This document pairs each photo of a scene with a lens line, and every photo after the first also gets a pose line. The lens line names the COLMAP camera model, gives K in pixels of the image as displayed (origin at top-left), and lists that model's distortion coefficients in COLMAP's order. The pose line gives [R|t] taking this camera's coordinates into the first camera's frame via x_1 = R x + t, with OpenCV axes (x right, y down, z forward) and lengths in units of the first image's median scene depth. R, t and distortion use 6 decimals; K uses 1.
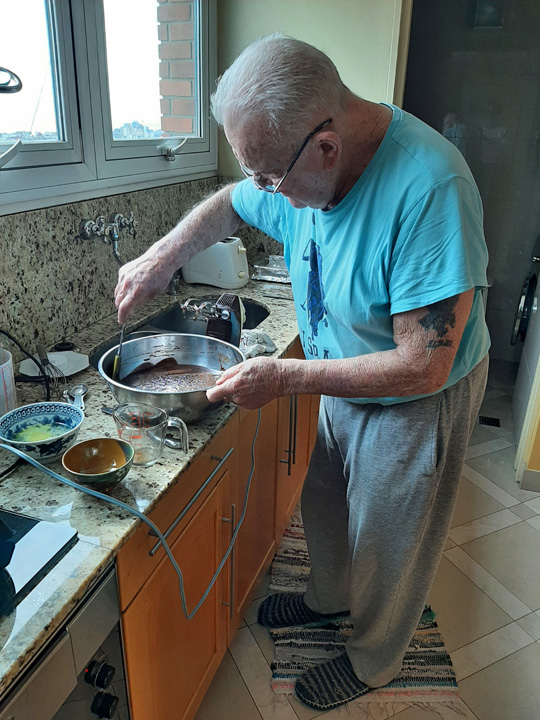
lens RADIAL K [[565.7, 0, 267.2], [0, 565.7, 360.0], [0, 0, 1]] dist [0.005840, -0.047667]
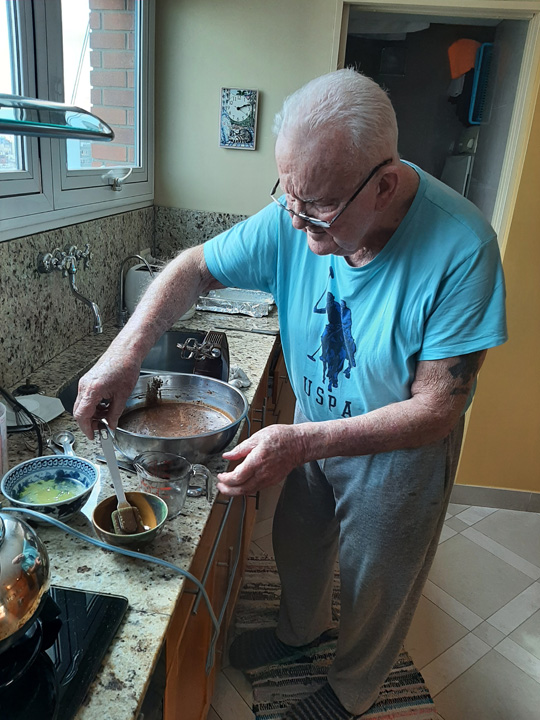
lens RADIAL K [[565.7, 0, 267.9], [0, 565.7, 352.8], [0, 0, 1]] dist [0.005840, -0.047667]
pose [[0.979219, -0.024612, 0.201306, -0.152024], [0.034433, 0.998374, -0.045428, -0.026526], [-0.199861, 0.051415, 0.978474, 0.014212]]
